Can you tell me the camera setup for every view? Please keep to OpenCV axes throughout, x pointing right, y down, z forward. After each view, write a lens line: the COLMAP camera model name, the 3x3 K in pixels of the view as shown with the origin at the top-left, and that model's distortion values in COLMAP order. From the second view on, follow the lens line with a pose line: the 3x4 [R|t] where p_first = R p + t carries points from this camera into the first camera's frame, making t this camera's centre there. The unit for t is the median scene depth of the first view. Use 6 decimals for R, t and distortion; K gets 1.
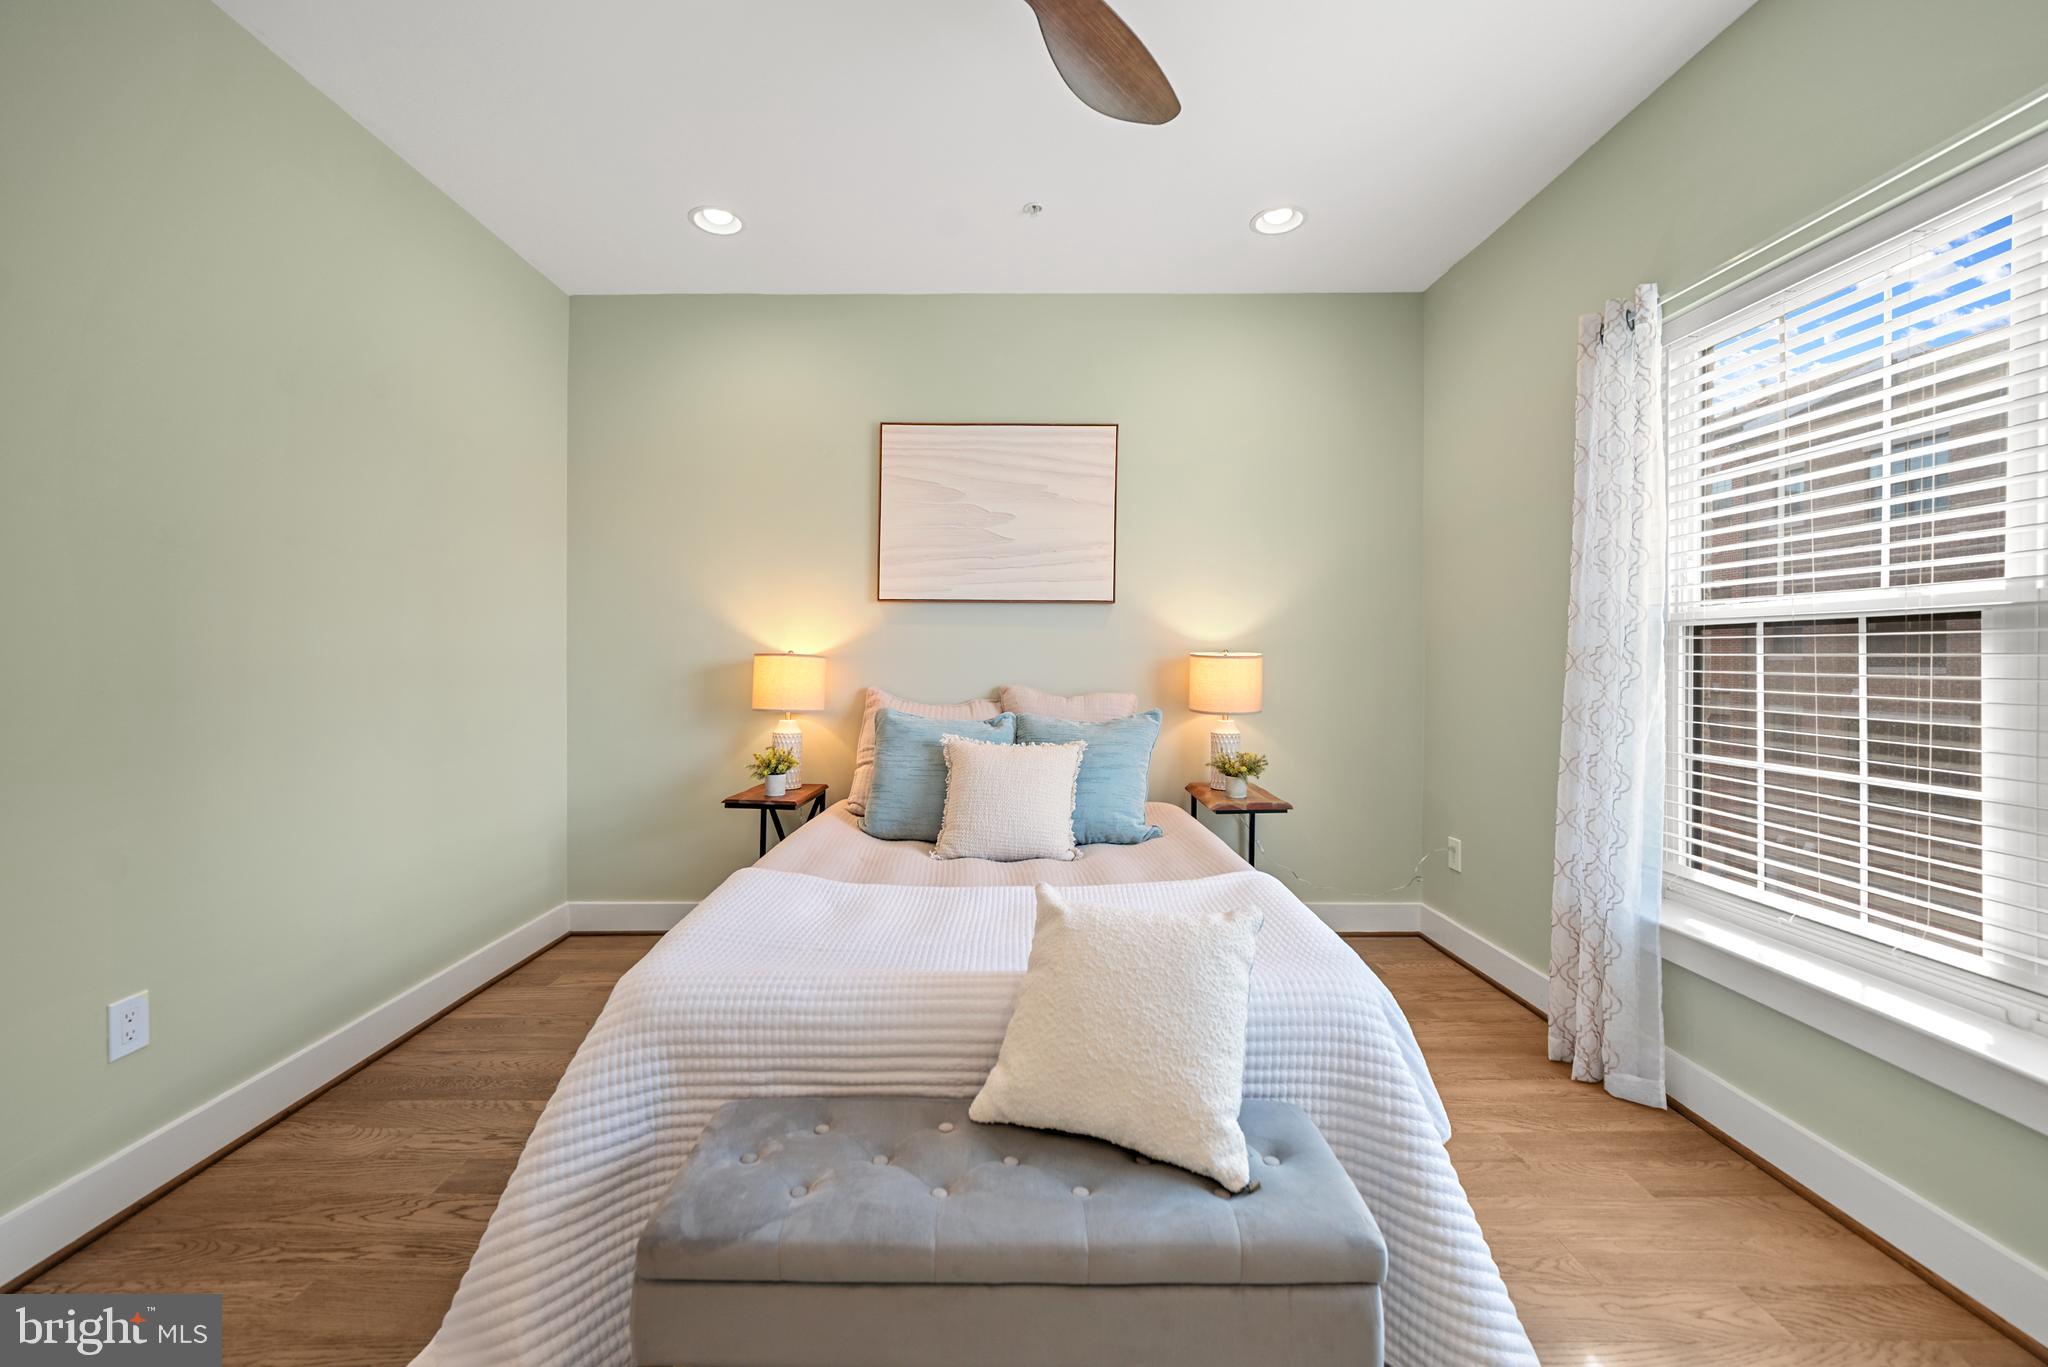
lens RADIAL K [[818.5, 0, 1020.8], [0, 818.5, 657.7], [0, 0, 1]] dist [-0.000383, -0.000122]
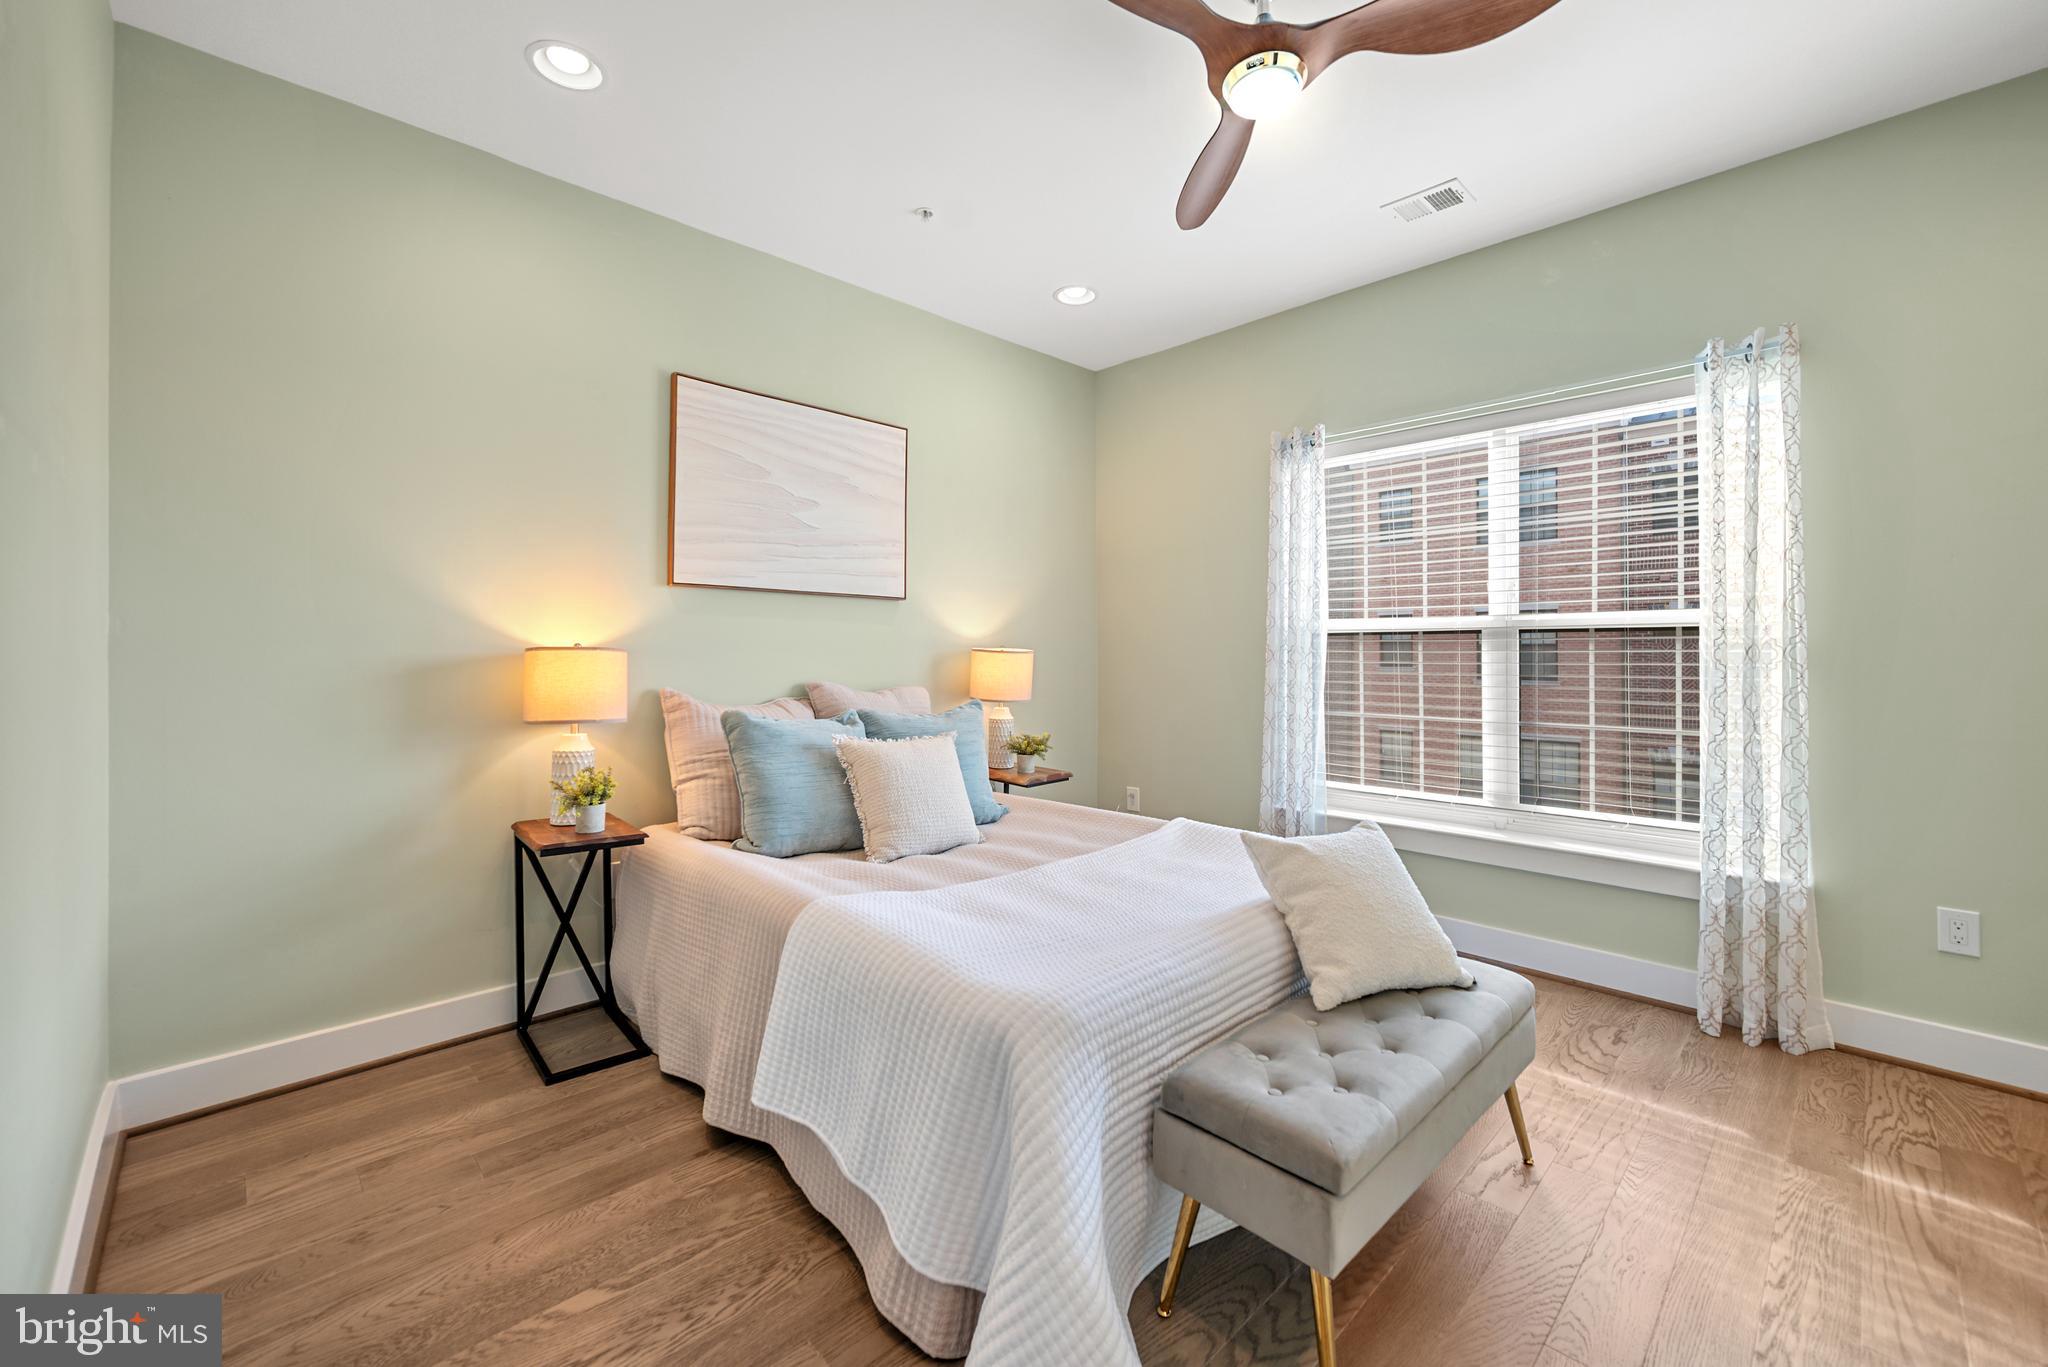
lens RADIAL K [[799.6, 0, 1059.2], [0, 799.6, 647.0], [0, 0, 1]] dist [-0.003467, -0.000102]
pose [[0.716171, 0.005512, 0.697903, -0.720155], [-0.001352, 0.999978, -0.006510, -0.001470], [-0.697923, 0.003718, 0.716163, 0.220606]]
